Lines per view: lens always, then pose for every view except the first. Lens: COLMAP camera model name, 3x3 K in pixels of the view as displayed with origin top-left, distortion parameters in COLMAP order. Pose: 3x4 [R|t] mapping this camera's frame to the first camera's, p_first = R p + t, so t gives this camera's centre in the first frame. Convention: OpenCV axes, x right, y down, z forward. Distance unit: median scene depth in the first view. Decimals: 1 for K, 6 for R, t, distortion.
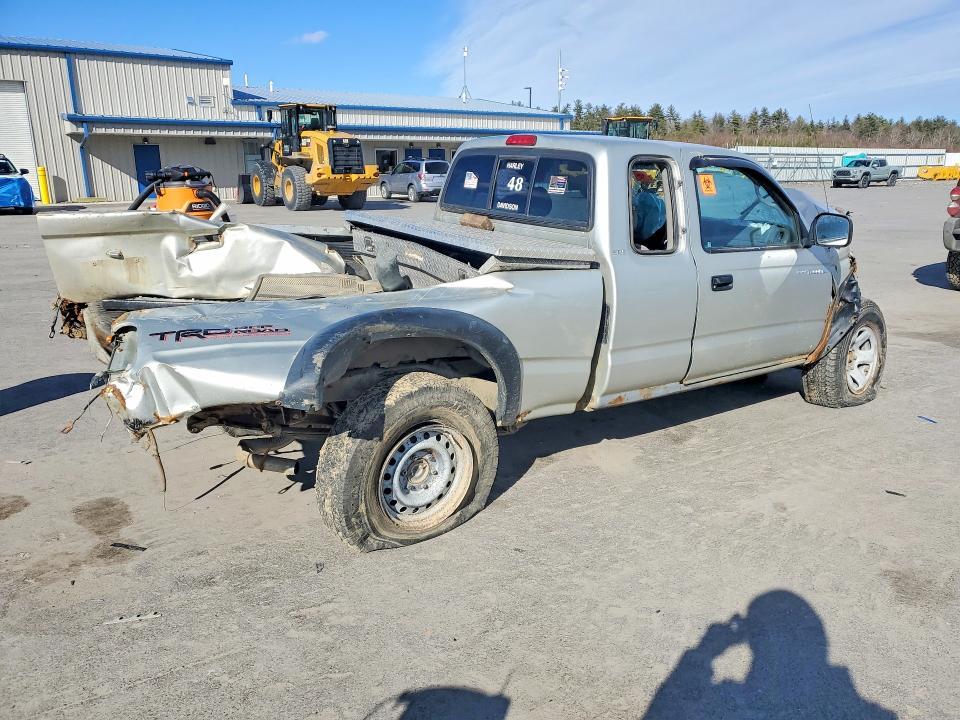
lens RADIAL K [[732.9, 0, 493.2], [0, 732.9, 360.4], [0, 0, 1]] dist [0.012224, 0.000902]
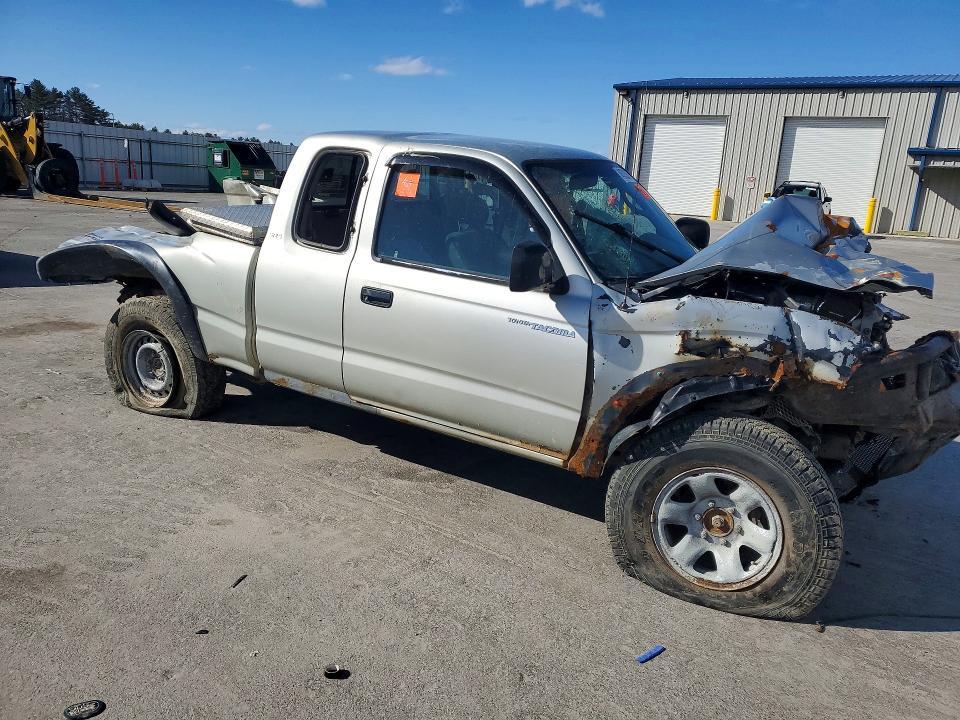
lens RADIAL K [[732.9, 0, 493.2], [0, 732.9, 360.4], [0, 0, 1]] dist [0.012224, 0.000902]
pose [[0.415955, 0.247279, -0.875120, 0.141614], [-0.288655, 0.948457, 0.130800, -0.023244], [0.862357, 0.198201, 0.465894, 0.090781]]
